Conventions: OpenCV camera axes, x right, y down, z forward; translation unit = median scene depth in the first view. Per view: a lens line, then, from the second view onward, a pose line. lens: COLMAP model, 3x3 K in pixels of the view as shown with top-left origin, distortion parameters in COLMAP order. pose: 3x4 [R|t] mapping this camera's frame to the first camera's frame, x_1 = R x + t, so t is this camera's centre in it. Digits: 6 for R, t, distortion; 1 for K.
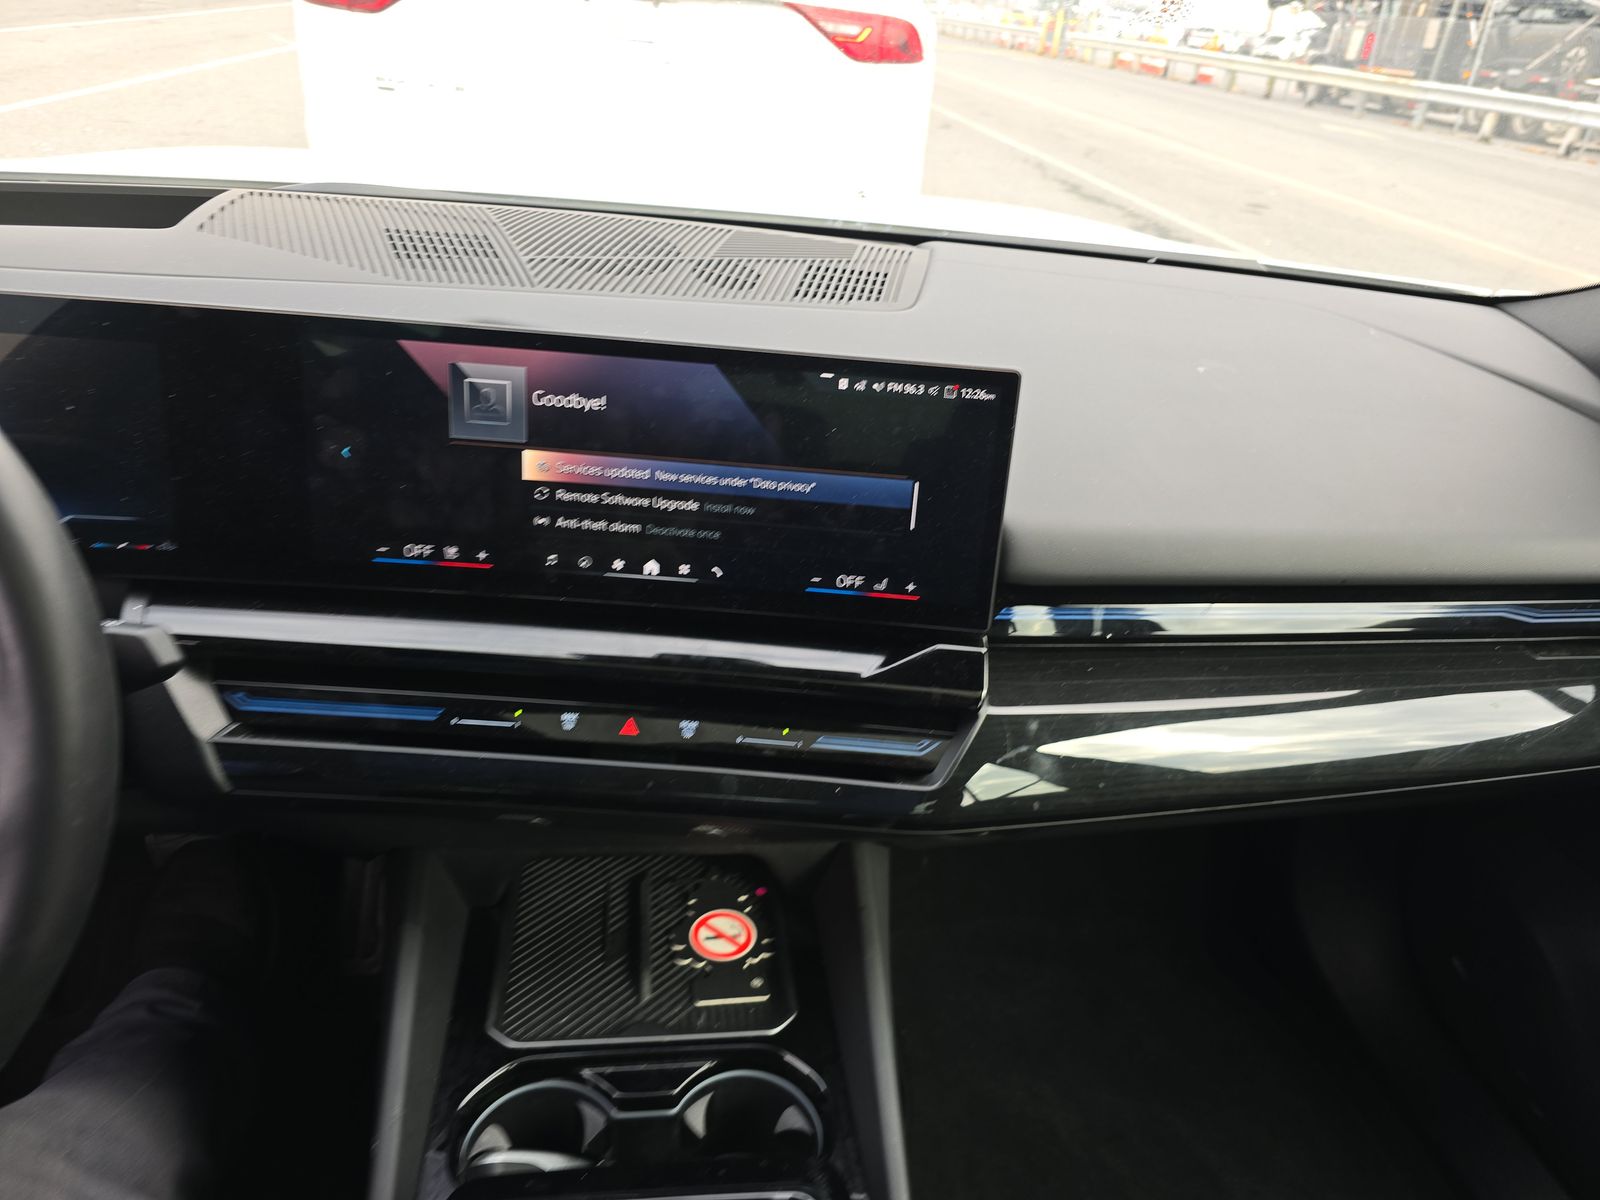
lens RADIAL K [[1051.9, 0, 802.8], [0, 1051.9, 598.5], [0, 0, 1]] dist [0.022622, -0.012640]
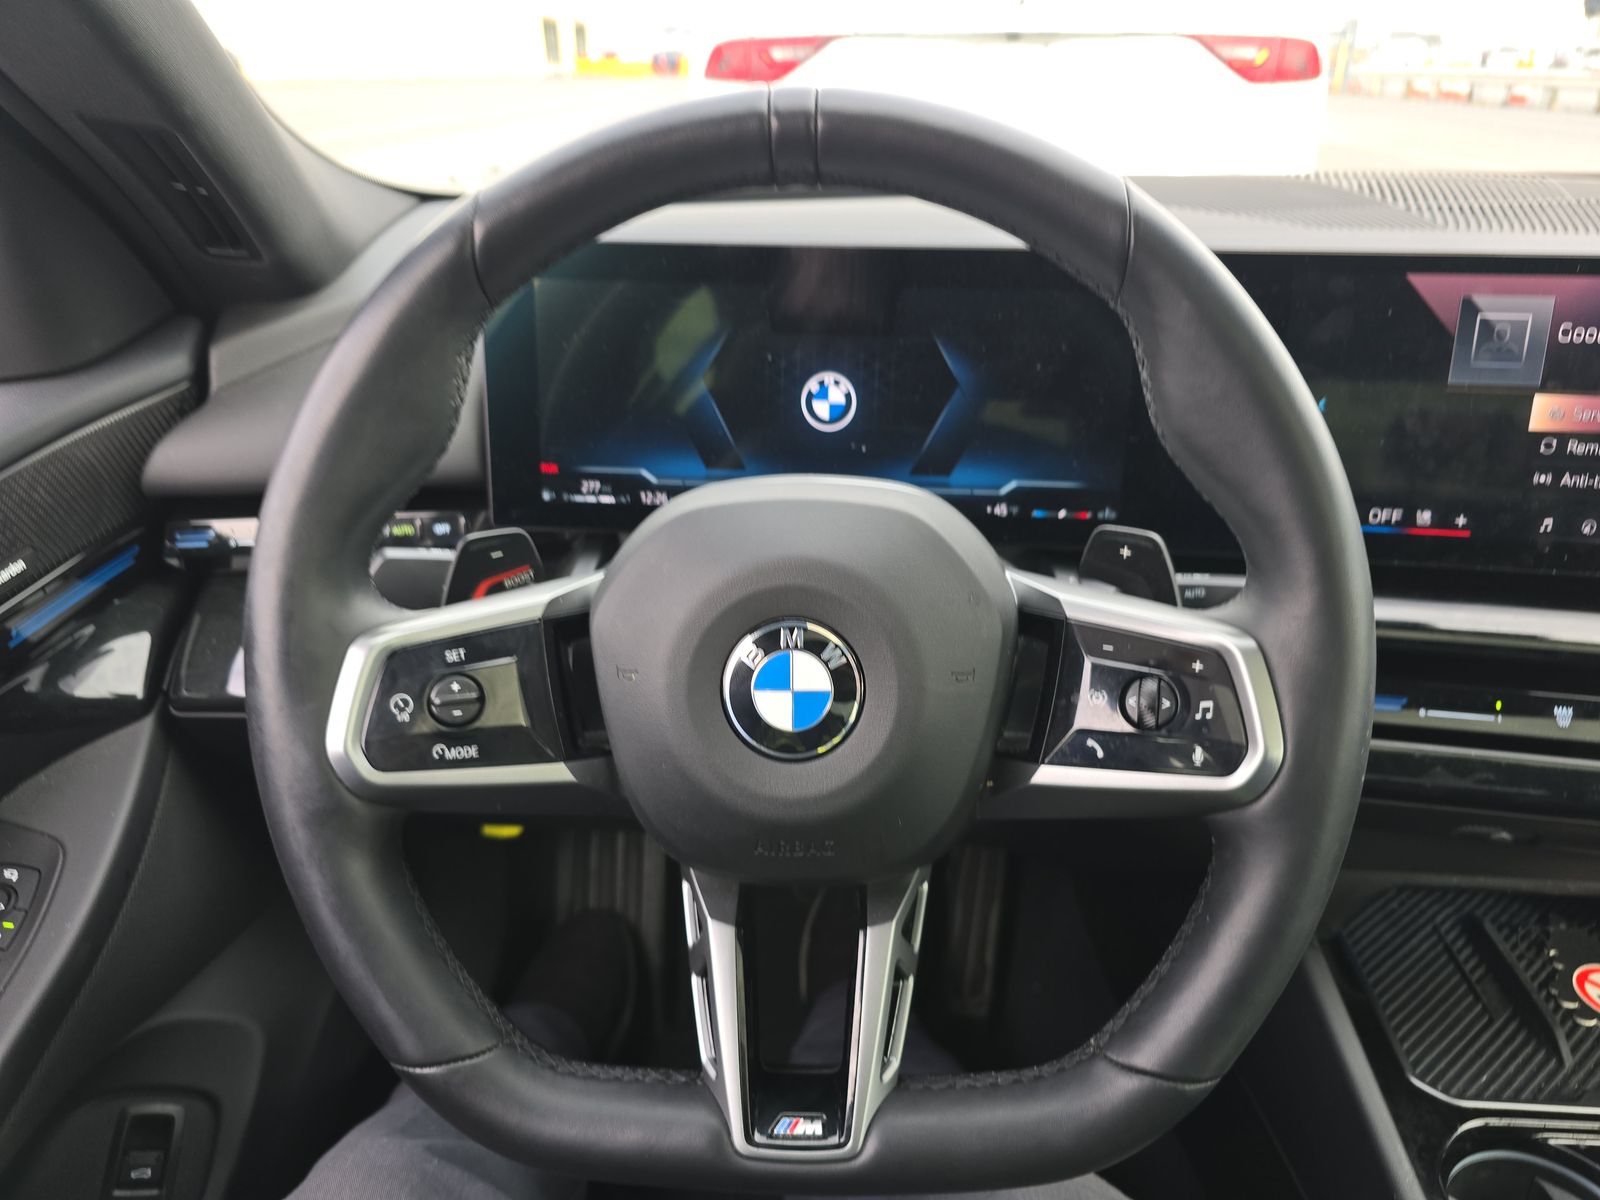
lens RADIAL K [[1051.9, 0, 797.2], [0, 1051.9, 601.2], [0, 0, 1]] dist [0.022622, -0.012640]
pose [[0.980724, -0.001886, -0.195389, -0.671063], [-0.010382, 0.998038, -0.061741, 0.084963], [0.195122, 0.062580, 0.978781, 0.042895]]
